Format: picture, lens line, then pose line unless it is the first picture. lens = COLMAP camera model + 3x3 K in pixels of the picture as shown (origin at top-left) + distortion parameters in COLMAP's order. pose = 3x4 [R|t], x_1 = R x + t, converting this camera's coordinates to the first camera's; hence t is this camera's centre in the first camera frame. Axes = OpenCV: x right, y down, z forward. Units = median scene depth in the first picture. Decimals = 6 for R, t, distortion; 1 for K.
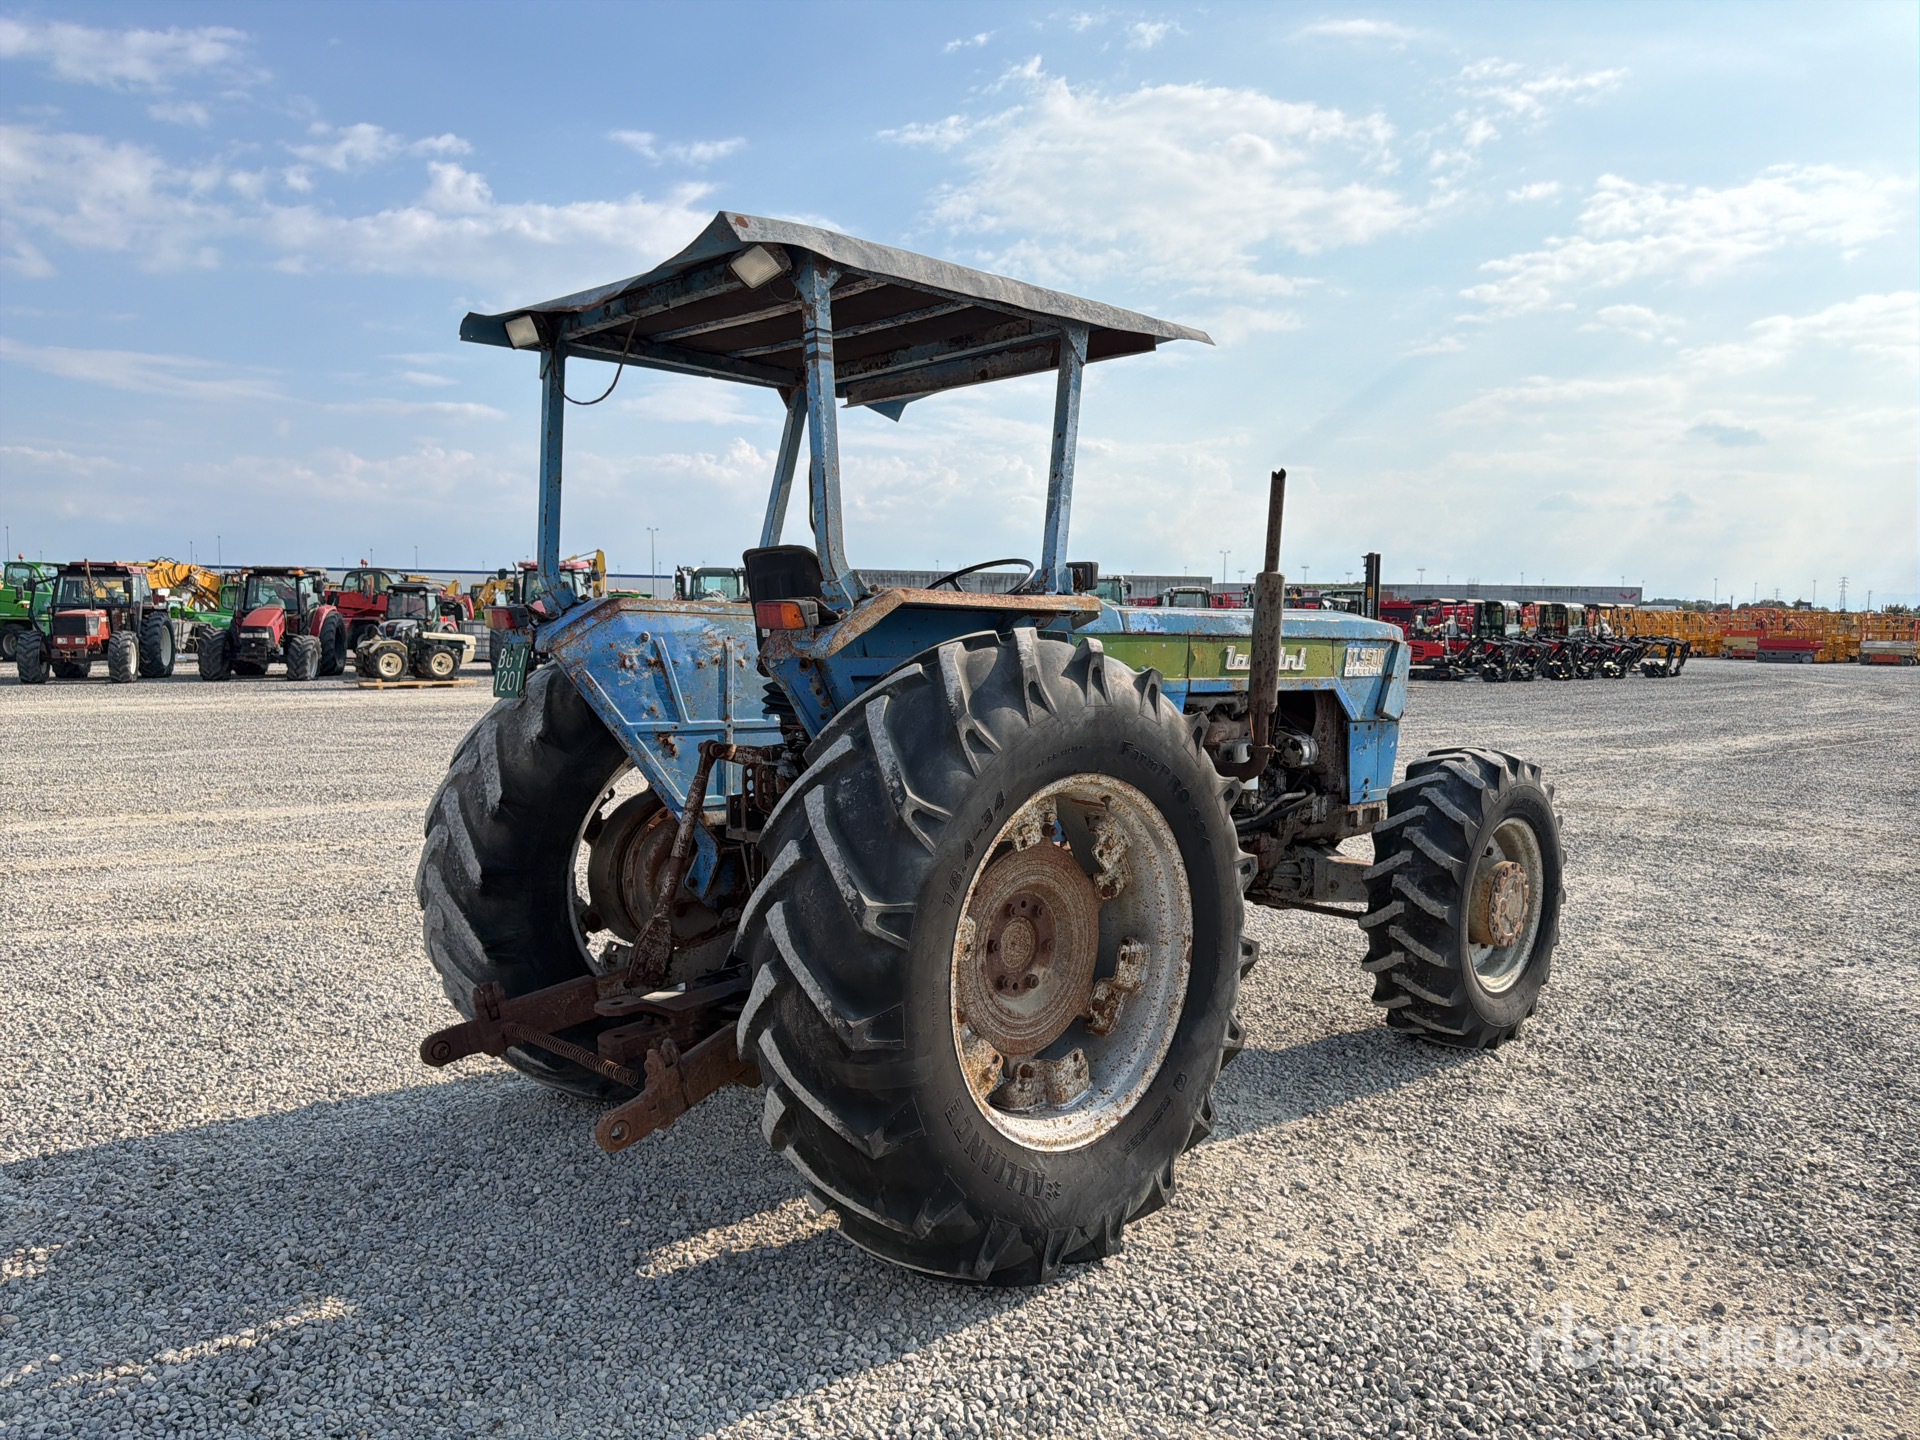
lens RADIAL K [[1376.5, 0, 967.5], [0, 1376.5, 714.4], [0, 0, 1]] dist [0.055815, -0.056283]
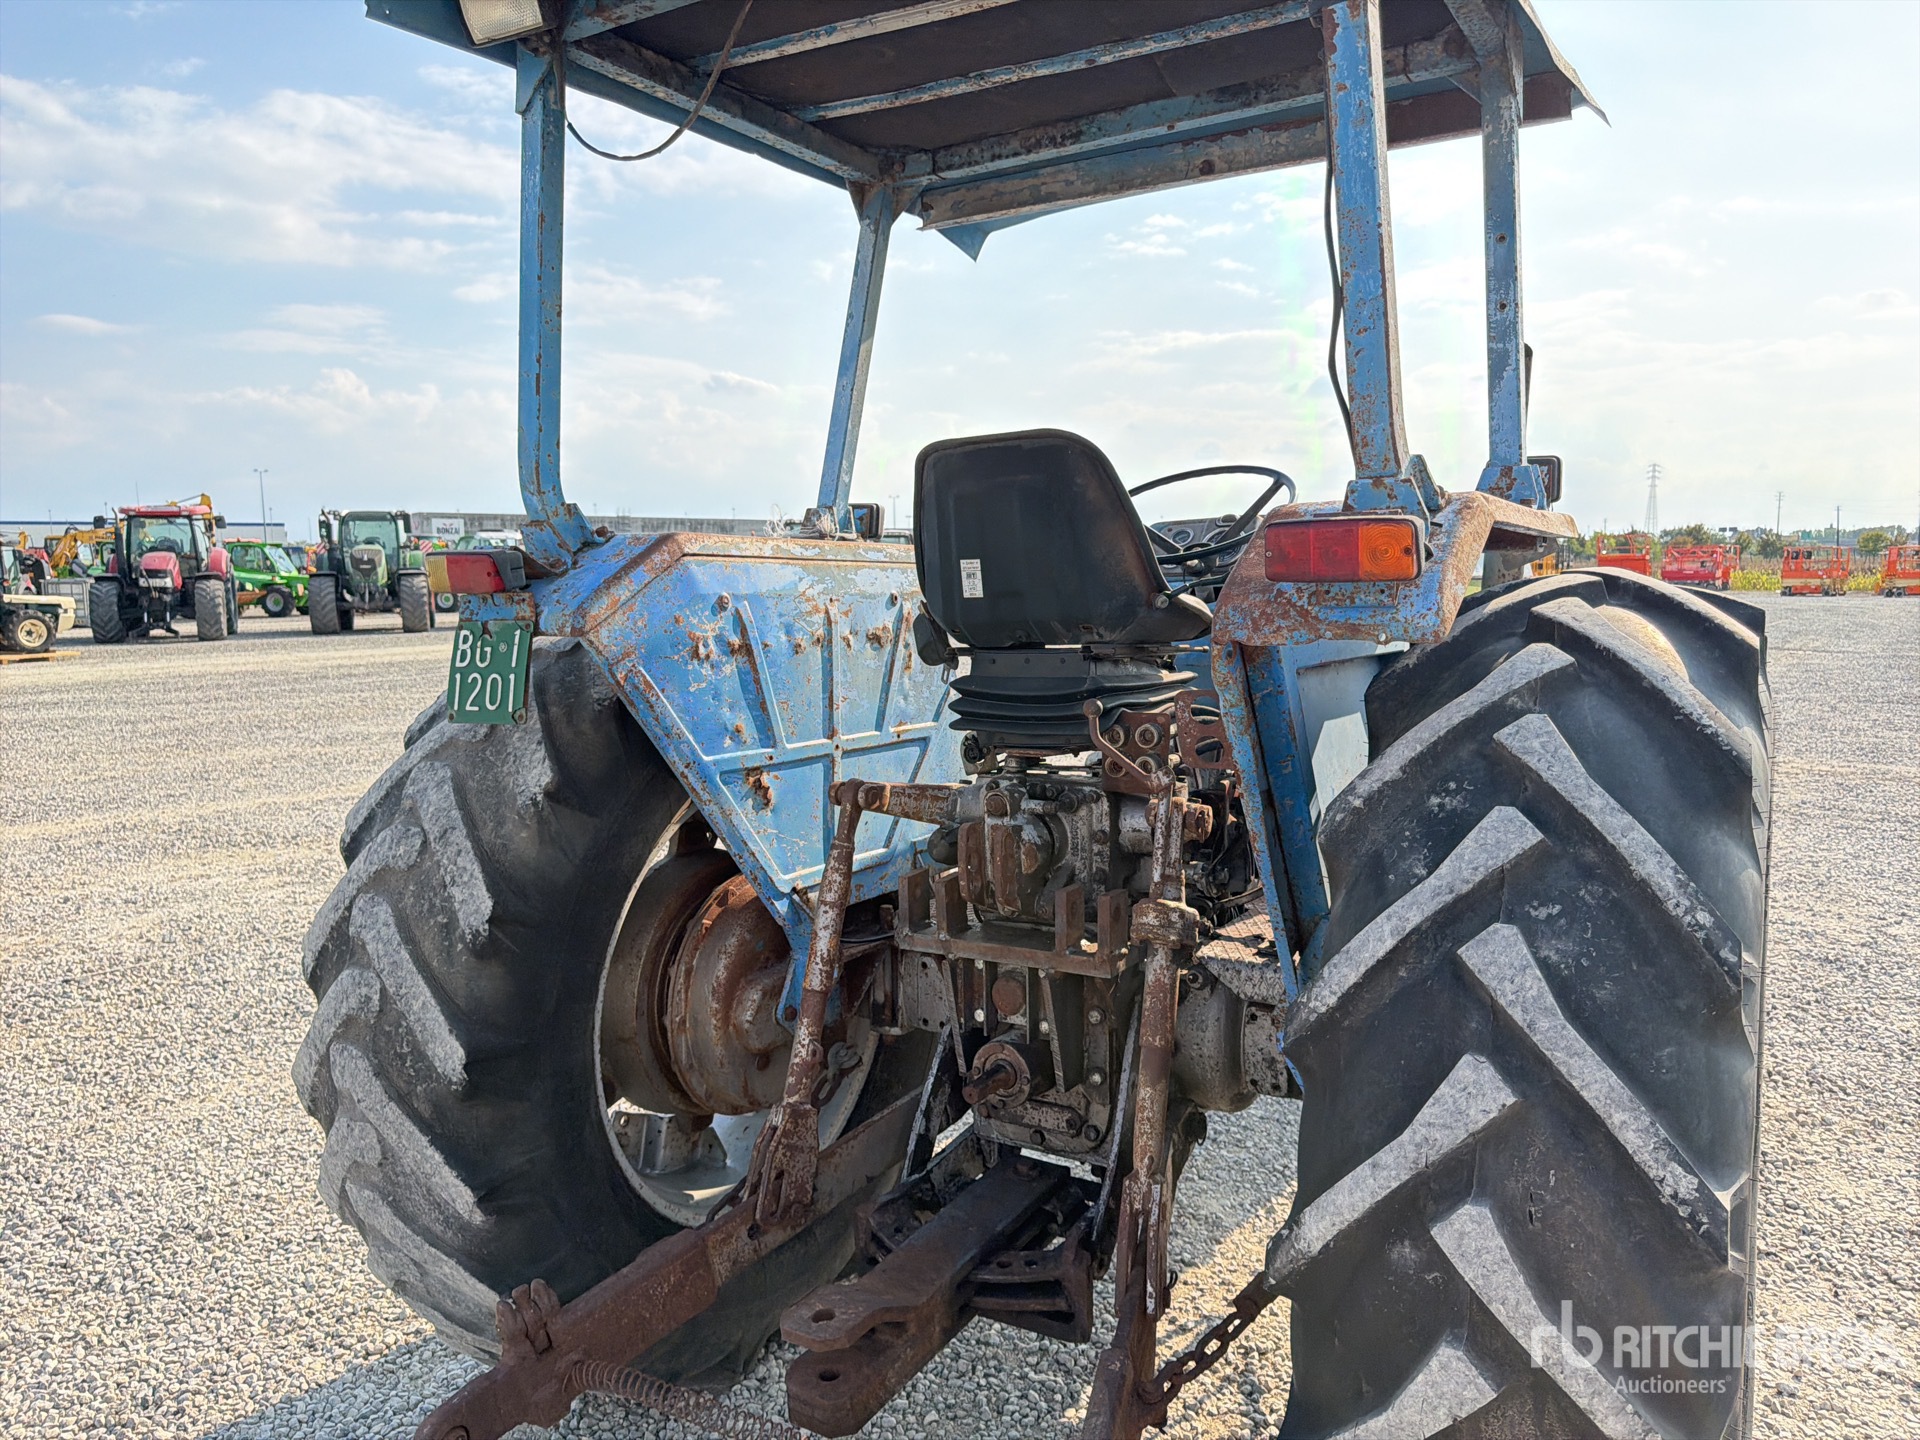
lens RADIAL K [[1360.0, 0, 980.1], [0, 1360.0, 740.7], [0, 0, 1]] dist [0.057245, -0.071389]
pose [[0.966755, -0.049828, 0.250802, -0.272736], [0.034873, 0.997358, 0.063724, -0.031373], [-0.253314, -0.052859, 0.965939, 0.432383]]
